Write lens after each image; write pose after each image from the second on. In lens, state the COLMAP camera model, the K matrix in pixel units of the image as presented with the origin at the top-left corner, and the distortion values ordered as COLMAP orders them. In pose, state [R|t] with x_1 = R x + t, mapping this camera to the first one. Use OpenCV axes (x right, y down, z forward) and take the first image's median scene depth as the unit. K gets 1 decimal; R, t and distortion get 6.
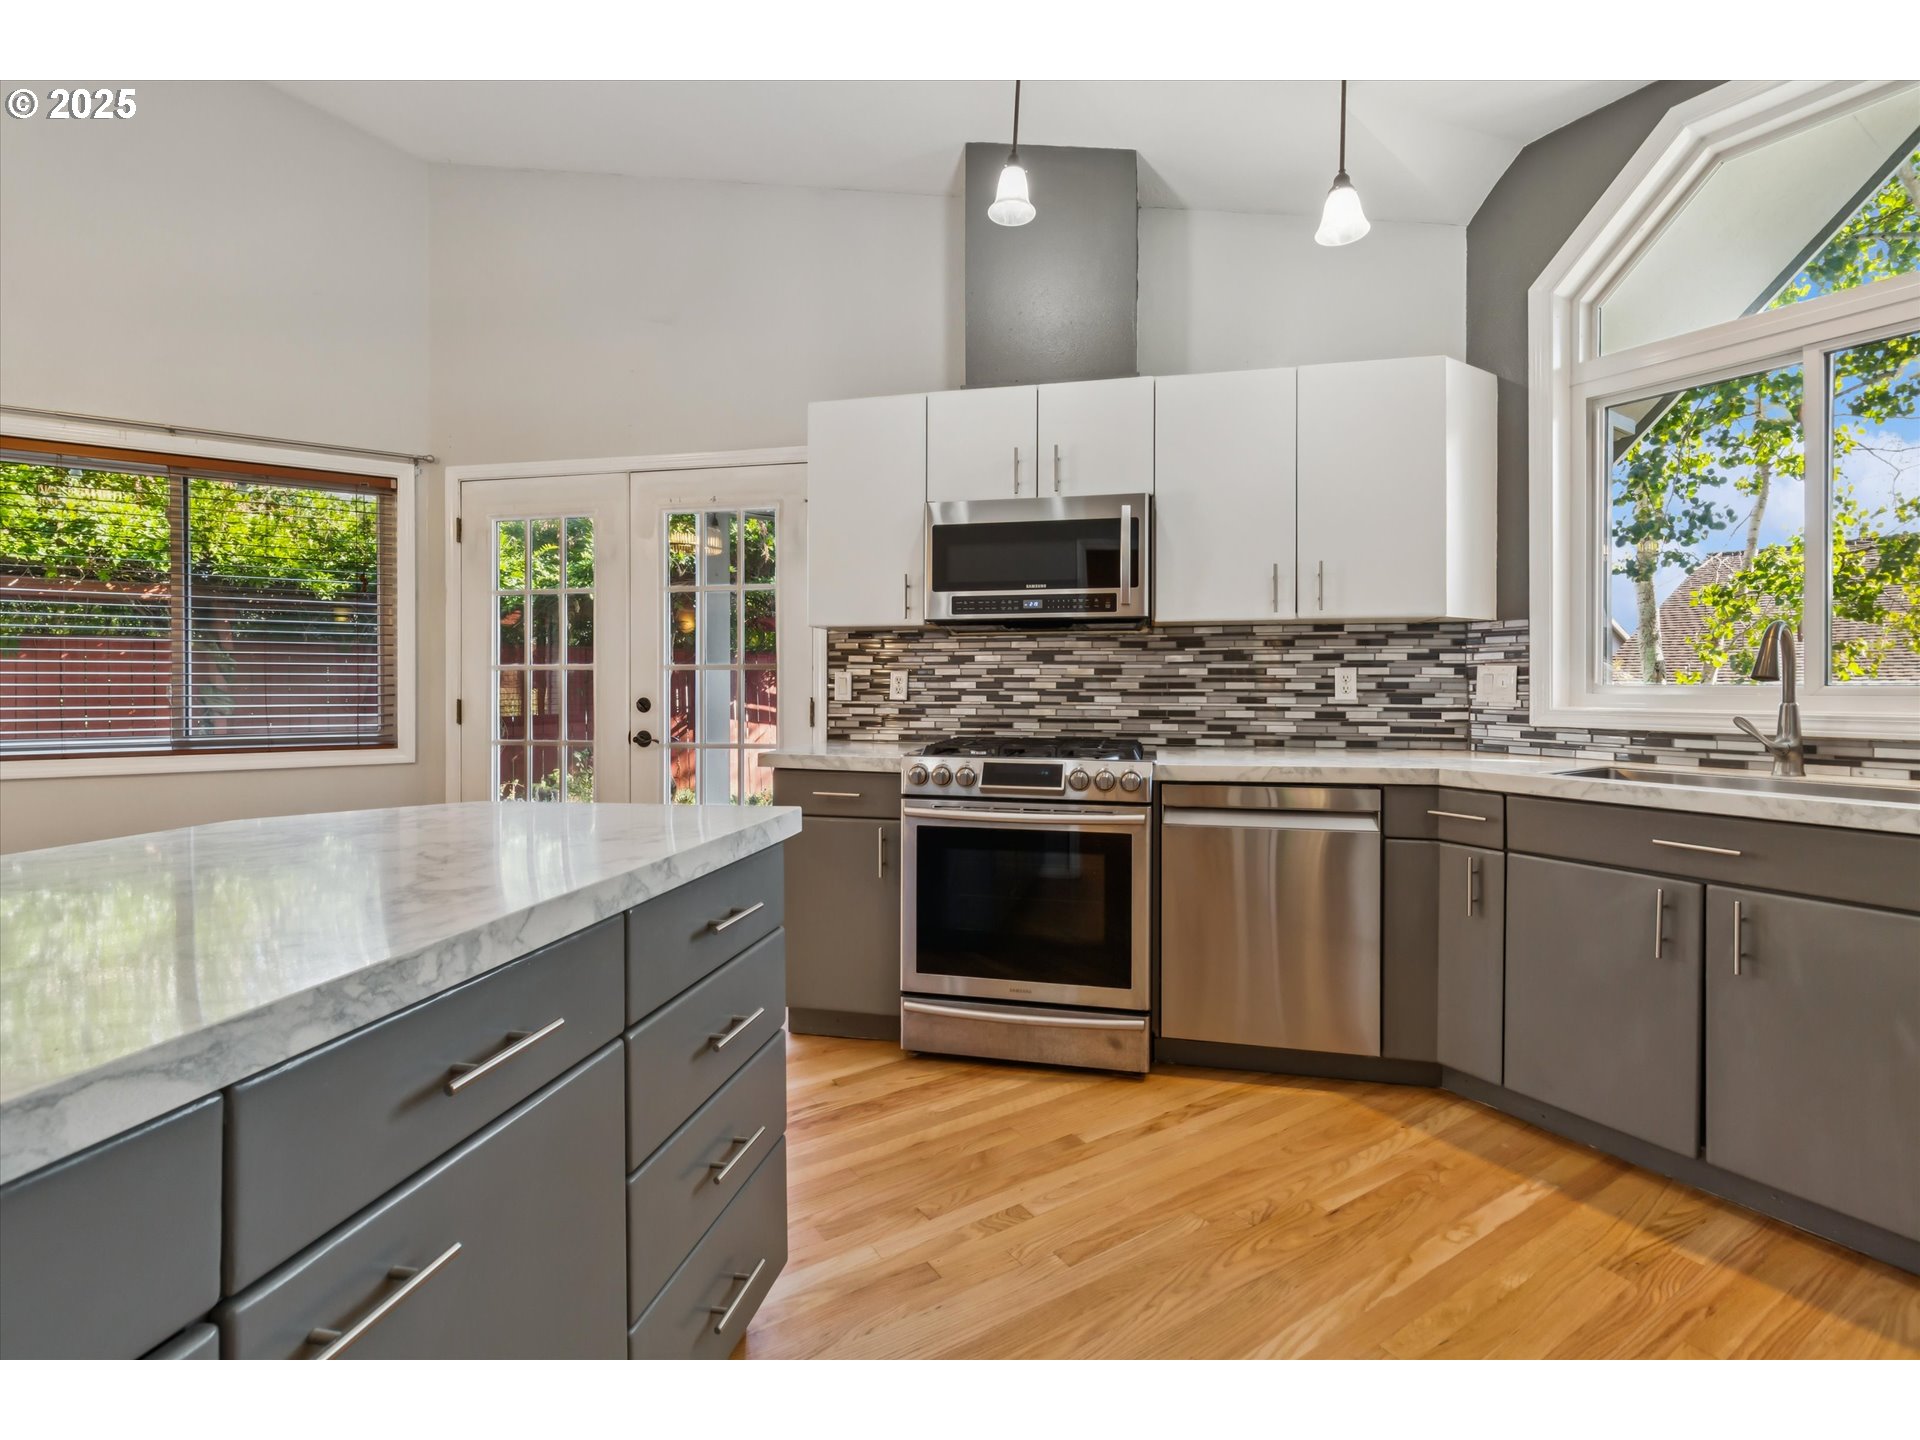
lens RADIAL K [[876.6, 0, 963.8], [0, 876.6, 685.7], [0, 0, 1]] dist [0.000441, -0.000109]
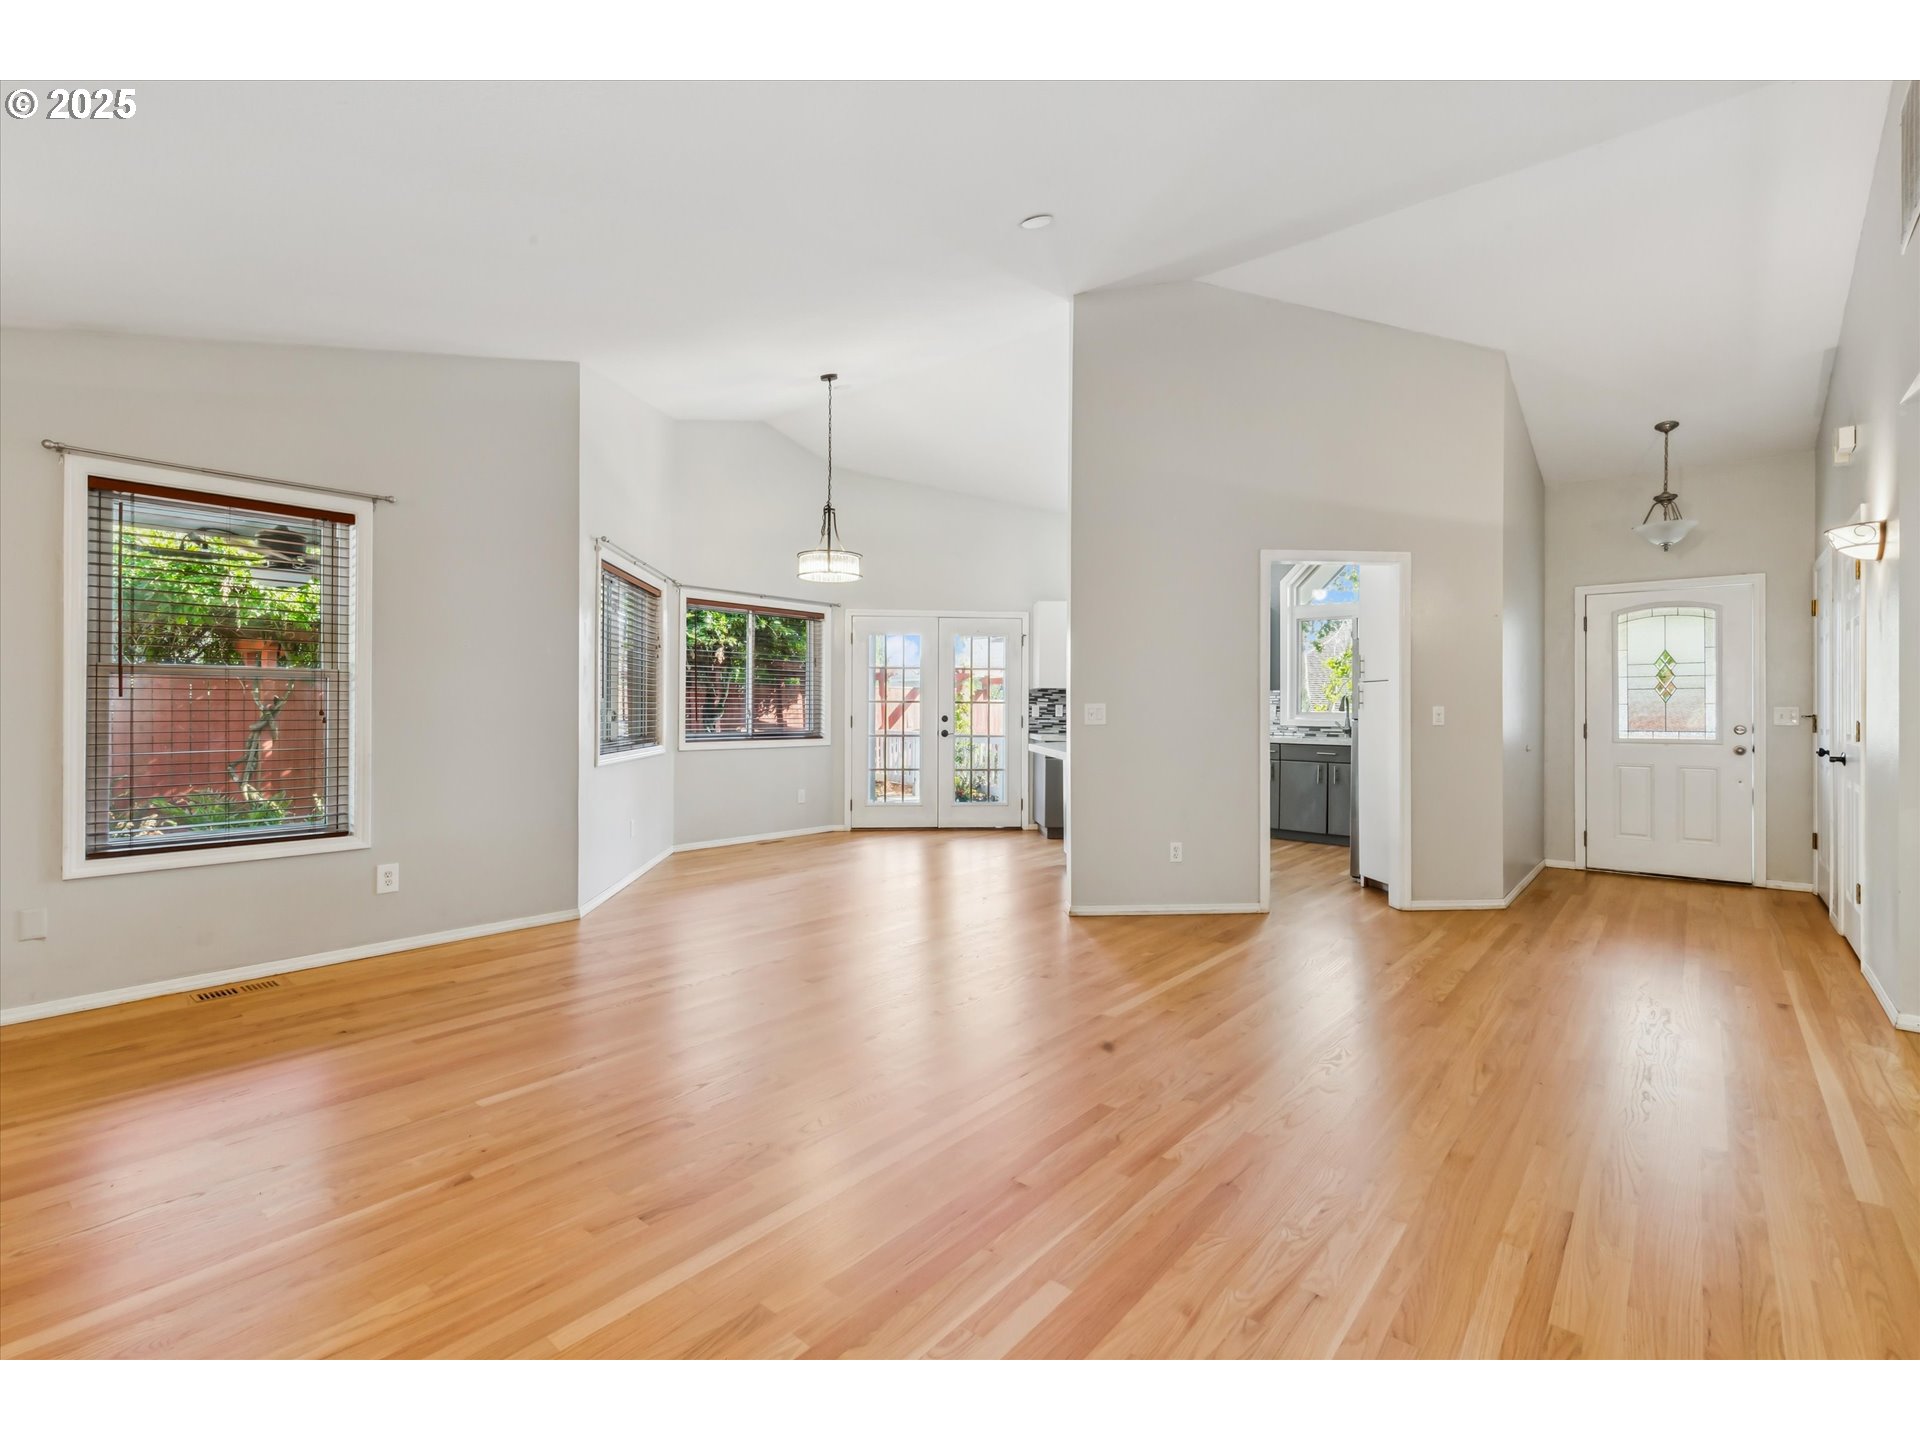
lens RADIAL K [[877.5, 0, 947.7], [0, 877.5, 706.5], [0, 0, 1]] dist [0.000613, -0.000220]
pose [[0.957951, 0.005478, 0.286880, -1.250303], [-0.005151, 0.999985, -0.001893, -0.007343], [-0.286886, 0.000336, 0.957965, -1.485532]]
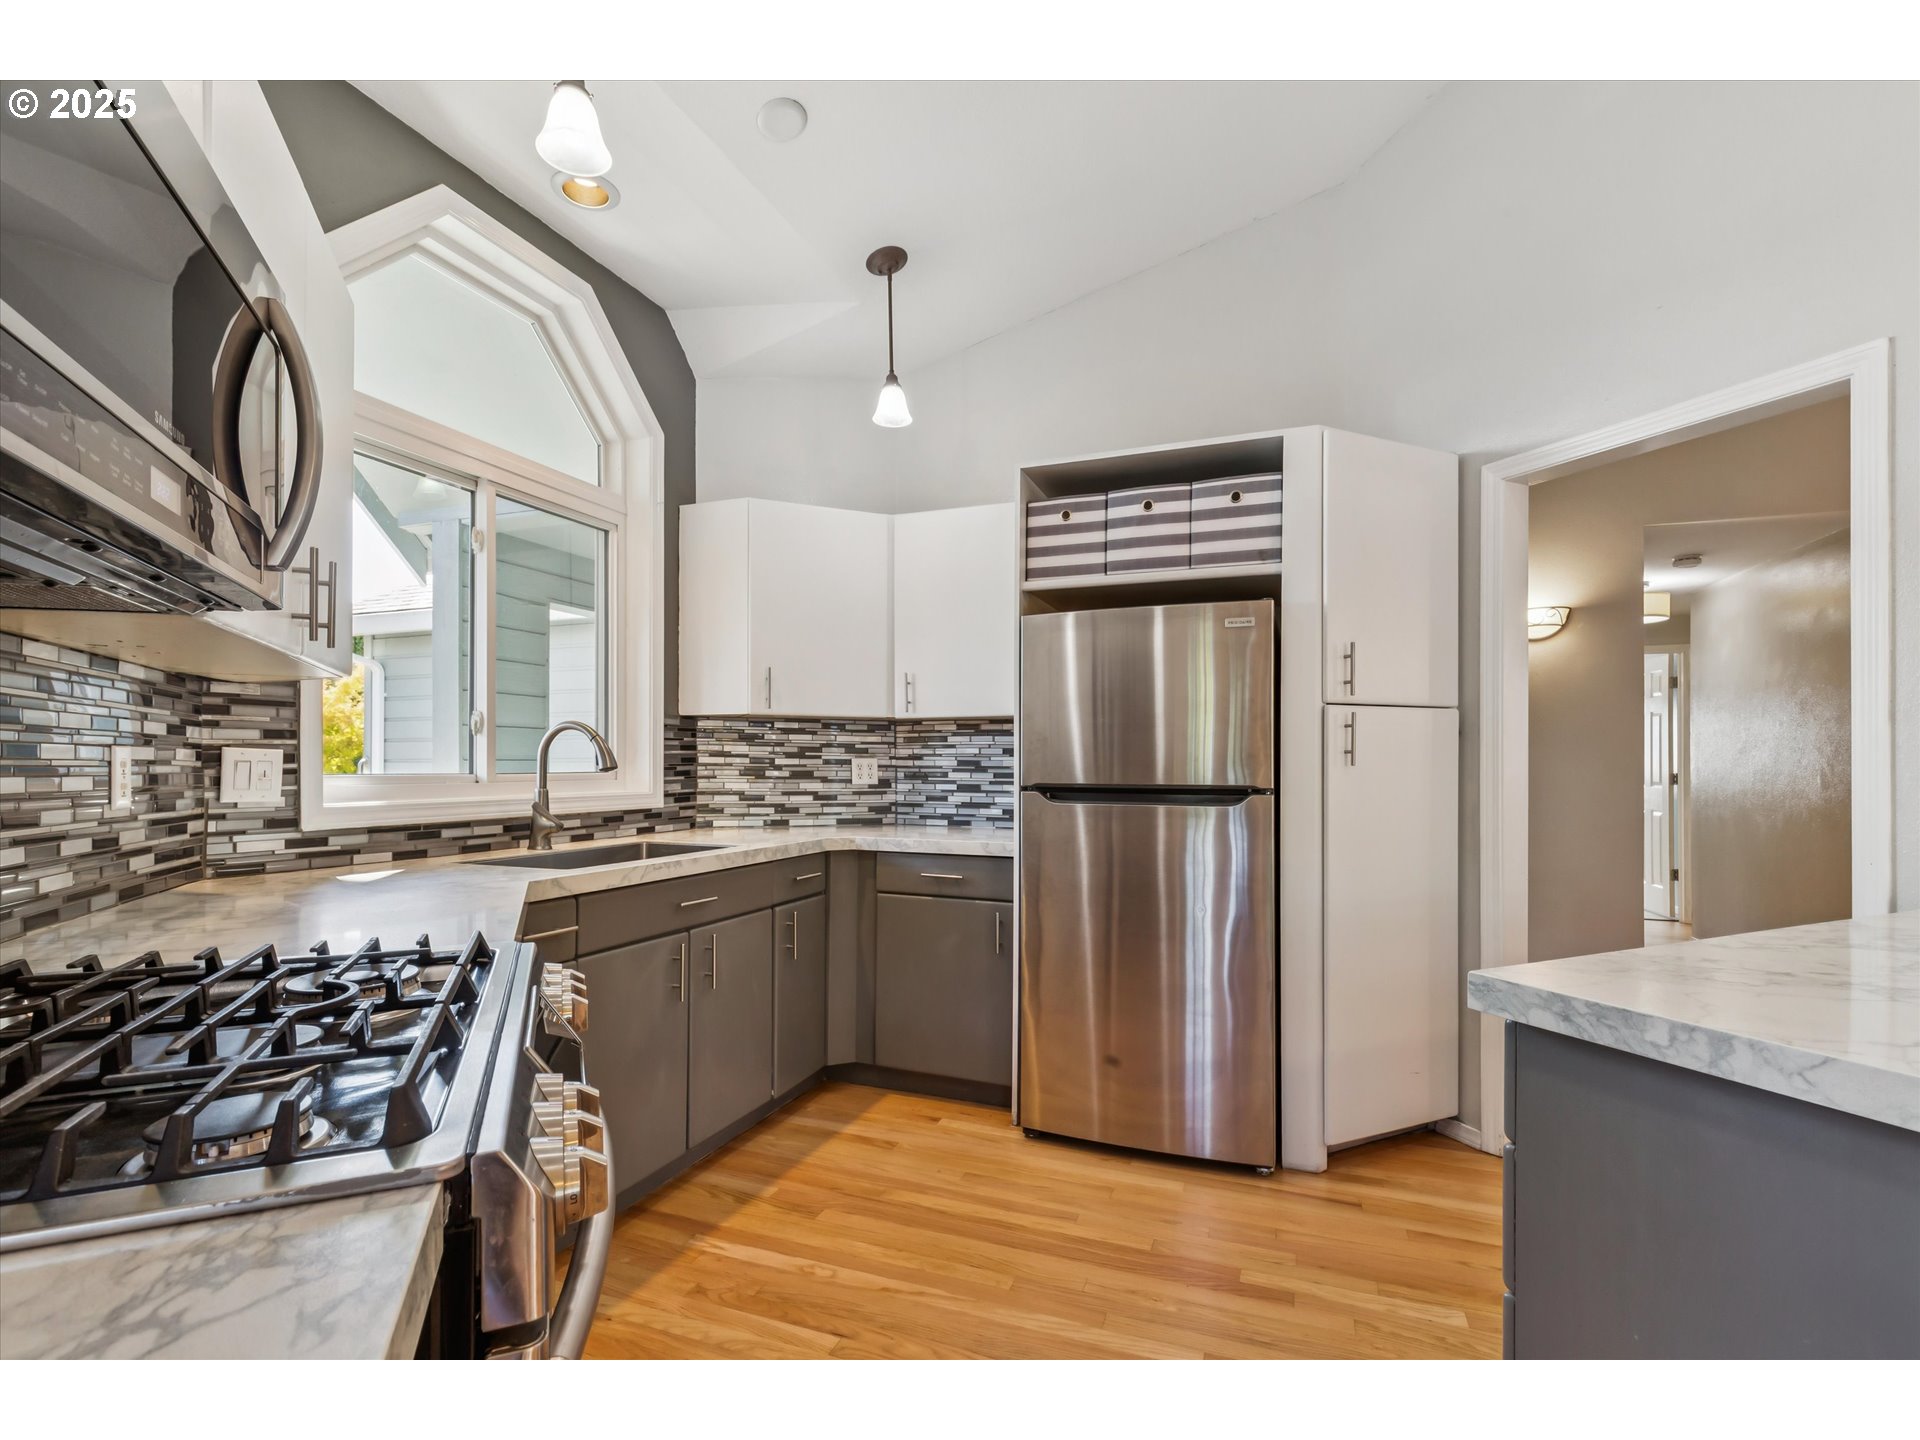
lens RADIAL K [[888.0, 0, 960.7], [0, 888.0, 759.2], [0, 0, 1]] dist [0.009013, 0.000309]
pose [[-0.594367, 0.003875, 0.804184, -0.277774], [-0.000735, 0.999985, -0.005362, -0.010775], [-0.804193, -0.003778, -0.594356, 0.943752]]
